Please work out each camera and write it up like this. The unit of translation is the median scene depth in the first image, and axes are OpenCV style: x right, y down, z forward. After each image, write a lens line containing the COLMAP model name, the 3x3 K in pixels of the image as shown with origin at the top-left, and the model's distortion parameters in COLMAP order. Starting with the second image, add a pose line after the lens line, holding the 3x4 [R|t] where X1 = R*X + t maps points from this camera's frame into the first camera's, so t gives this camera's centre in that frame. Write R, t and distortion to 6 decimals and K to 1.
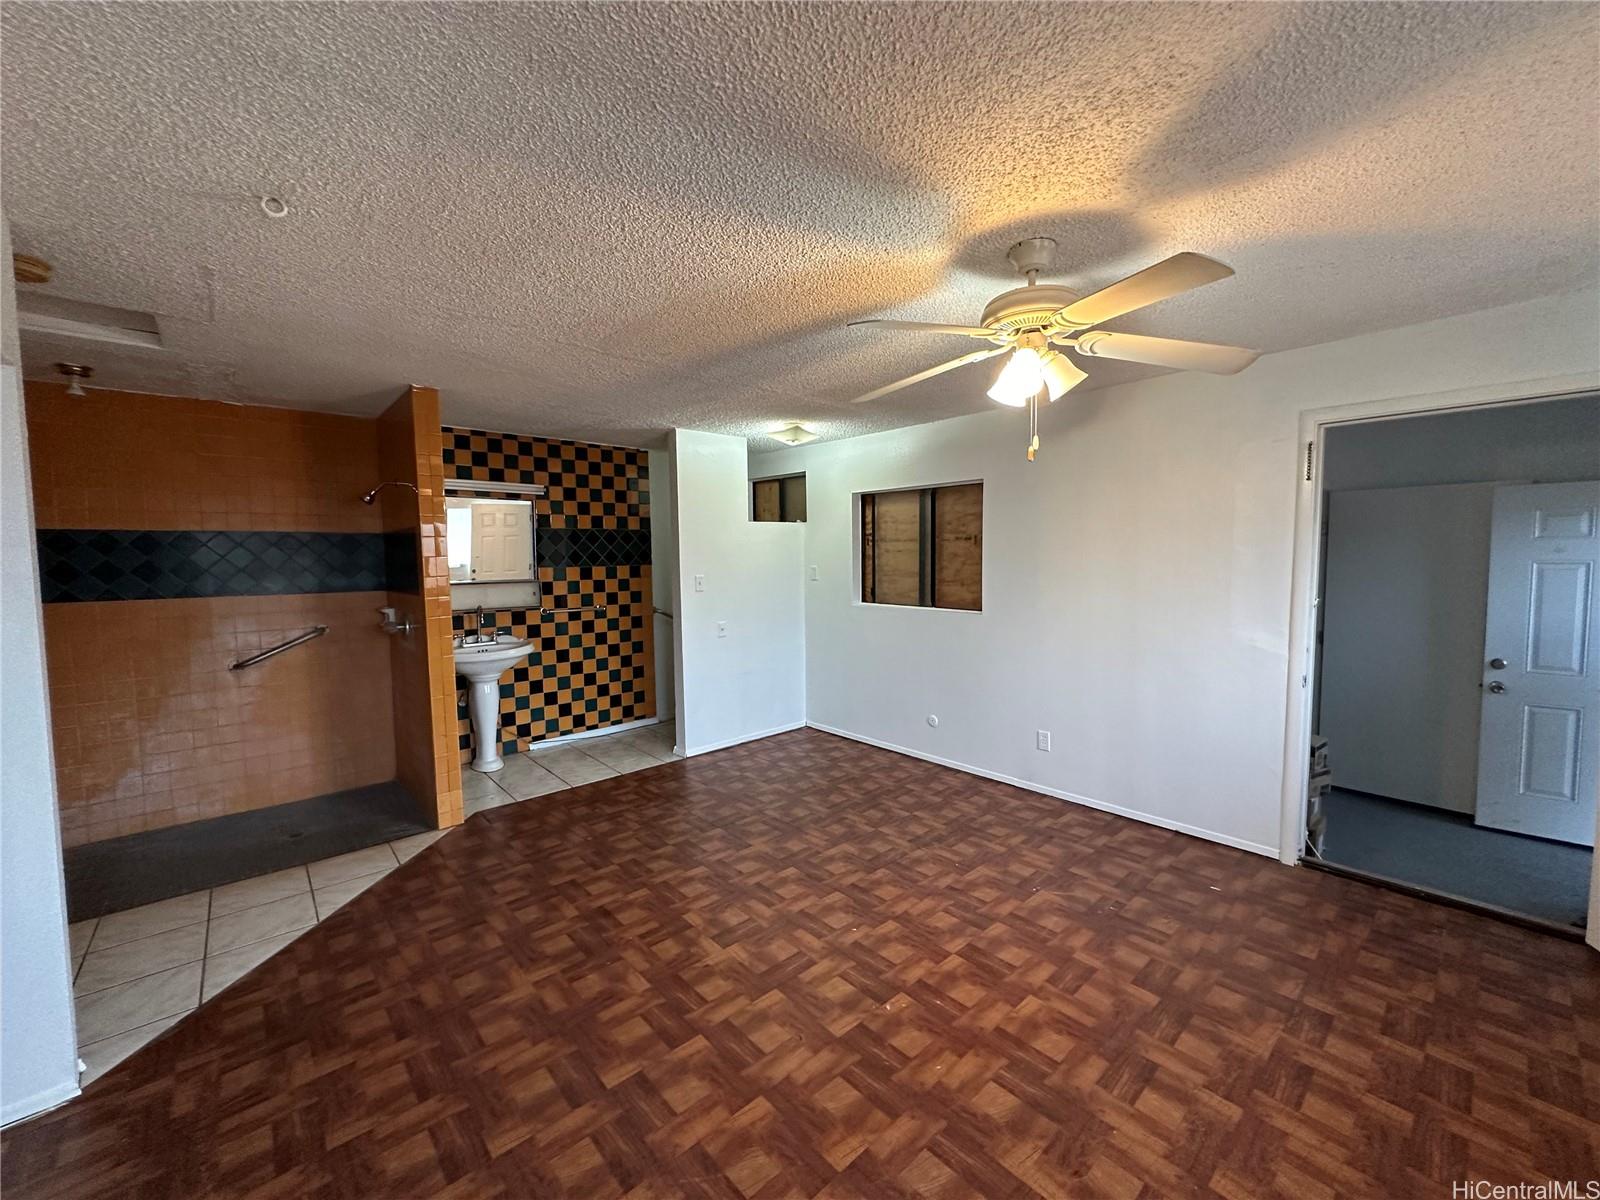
lens RADIAL K [[635.5, 0, 803.7], [0, 635.5, 595.9], [0, 0, 1]] dist [-0.002841, -0.000195]
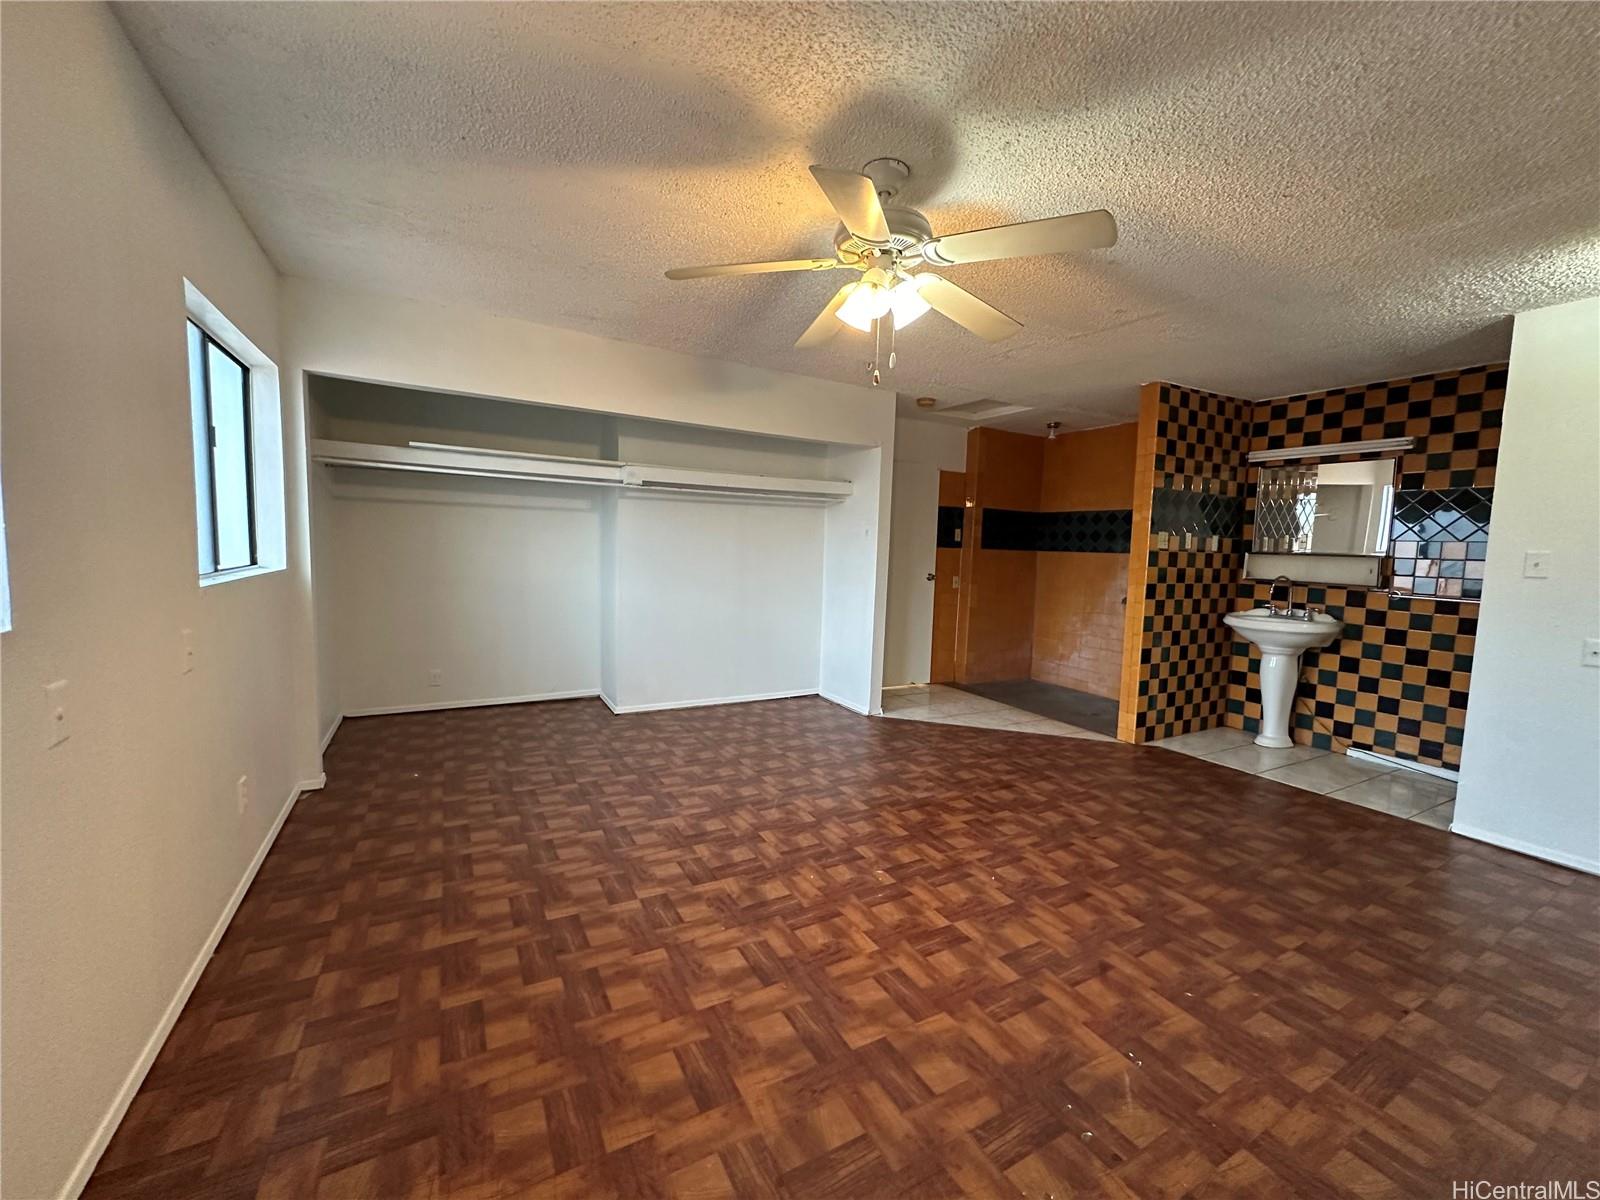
lens RADIAL K [[635.5, 0, 799.1], [0, 635.5, 606.1], [0, 0, 1]] dist [-0.002841, -0.000195]
pose [[-0.228584, 0.097343, -0.968645, 0.995245], [-0.090613, 0.988542, 0.120726, 0.015697], [0.969298, 0.115368, -0.217144, 0.818750]]
